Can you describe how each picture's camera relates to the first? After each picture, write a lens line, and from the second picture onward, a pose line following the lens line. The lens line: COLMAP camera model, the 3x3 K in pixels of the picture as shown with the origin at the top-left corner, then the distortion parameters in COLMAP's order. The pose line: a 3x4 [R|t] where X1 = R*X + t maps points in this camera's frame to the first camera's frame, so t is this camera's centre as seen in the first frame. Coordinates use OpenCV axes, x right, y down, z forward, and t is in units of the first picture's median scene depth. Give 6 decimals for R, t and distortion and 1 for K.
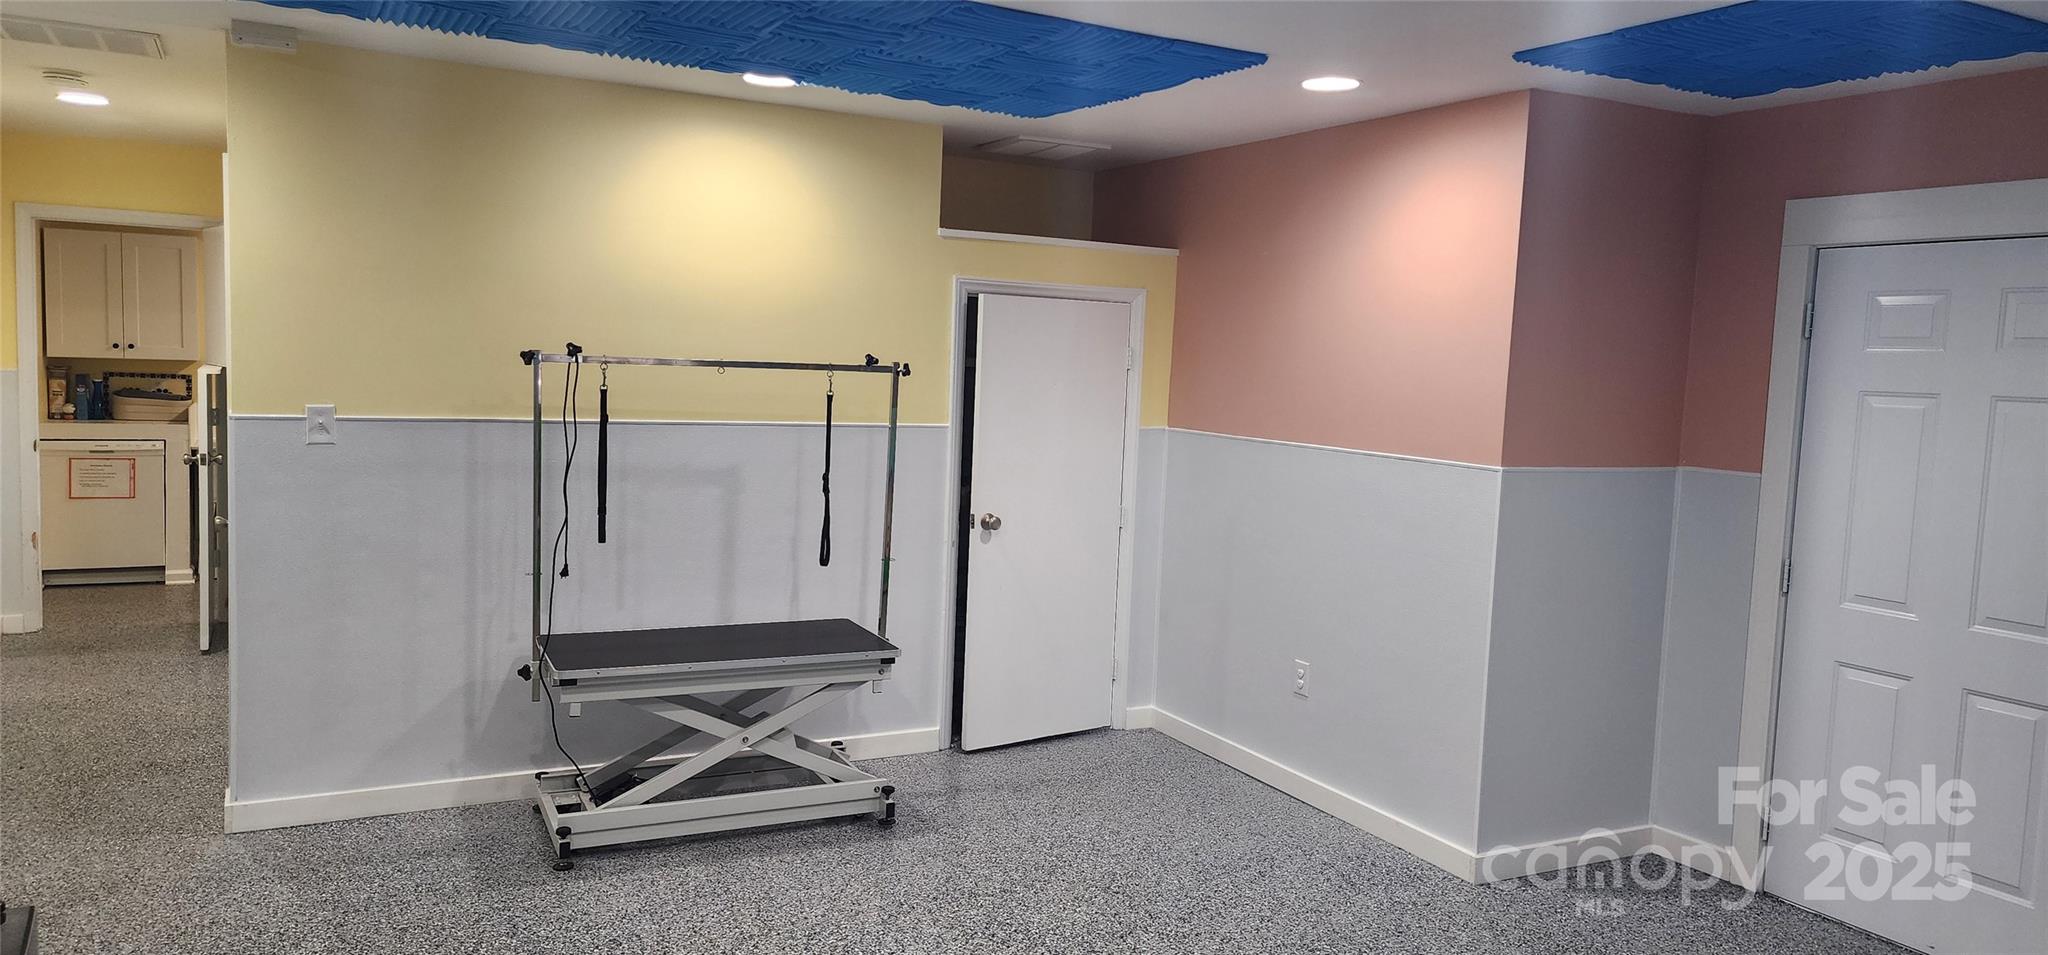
lens RADIAL K [[1364.9, 0, 1024.0], [0, 1364.9, 477.5], [0, 0, 1]] dist [0.045873, -0.034713]
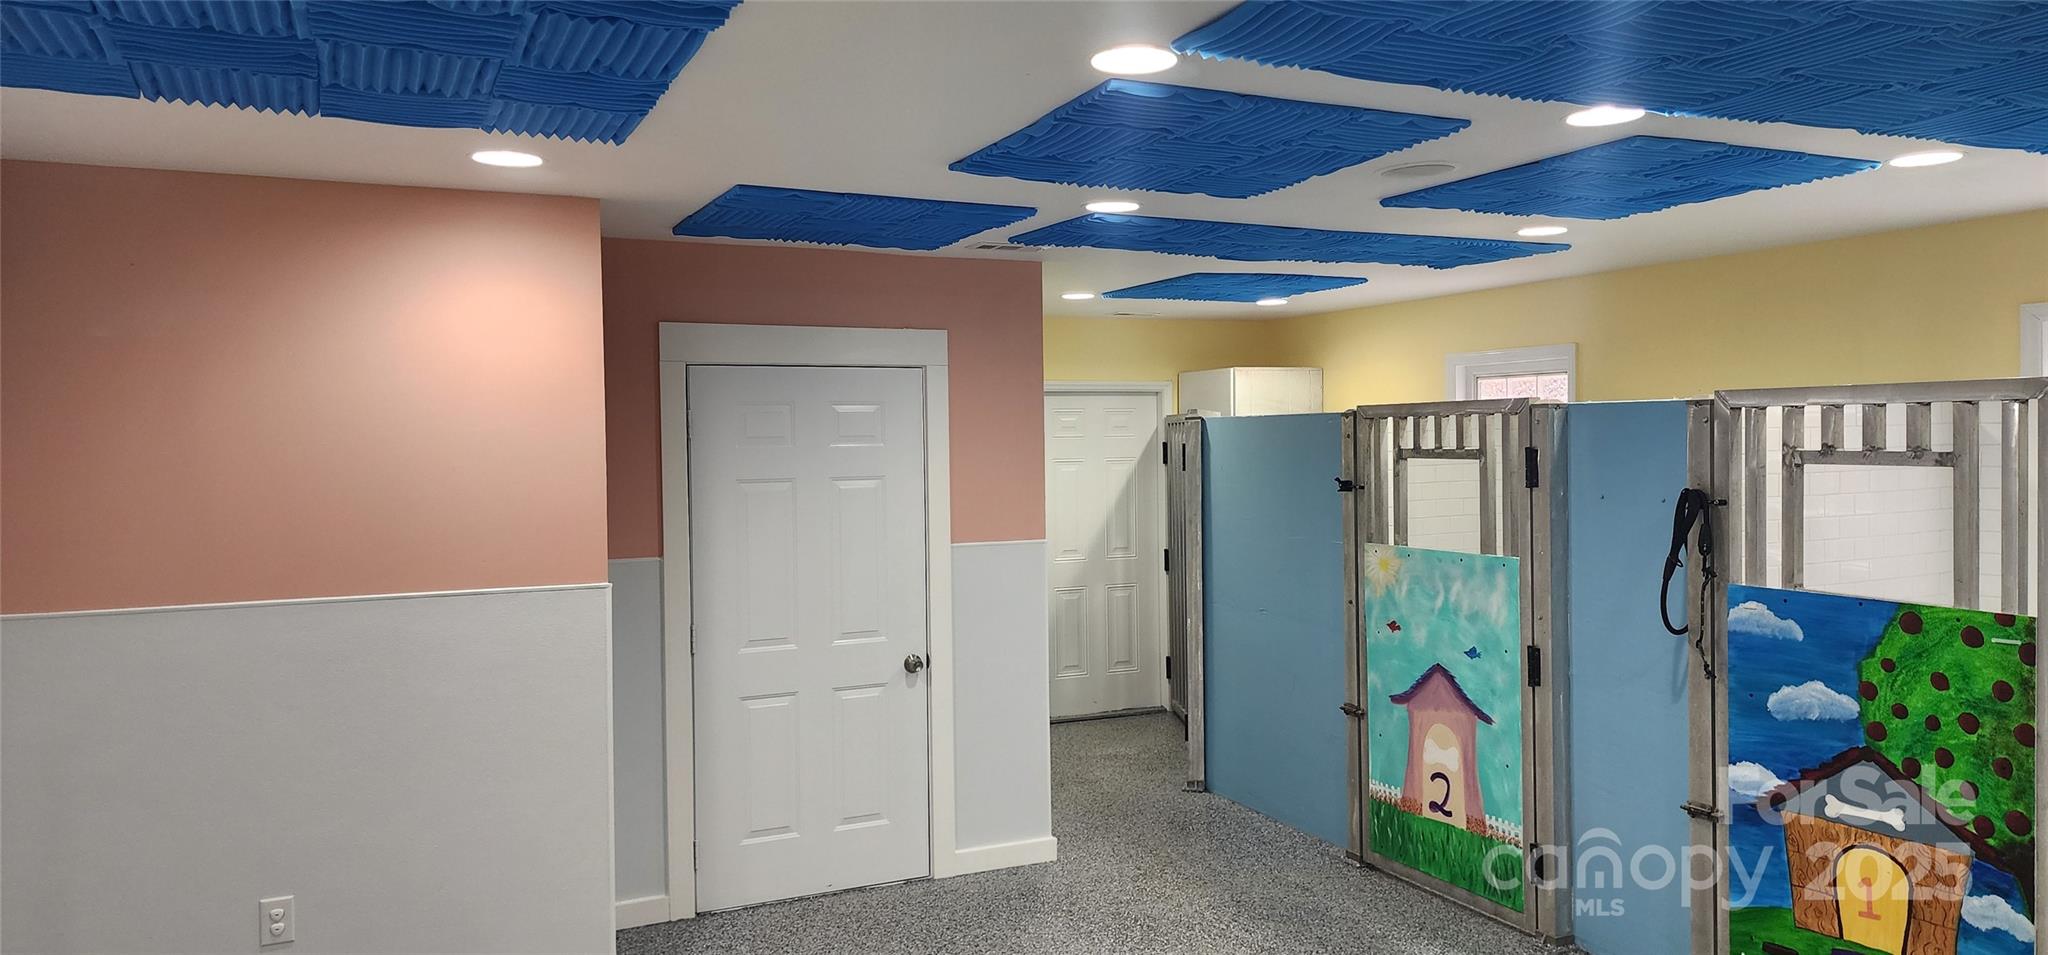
lens RADIAL K [[1364.9, 0, 1024.0], [0, 1364.9, 477.5], [0, 0, 1]] dist [0.045873, -0.034713]
pose [[0.032112, -0.061577, 0.997586, -0.625947], [0.099468, 0.993342, 0.058113, -0.110687], [-0.994522, 0.097361, 0.038023, 0.713269]]
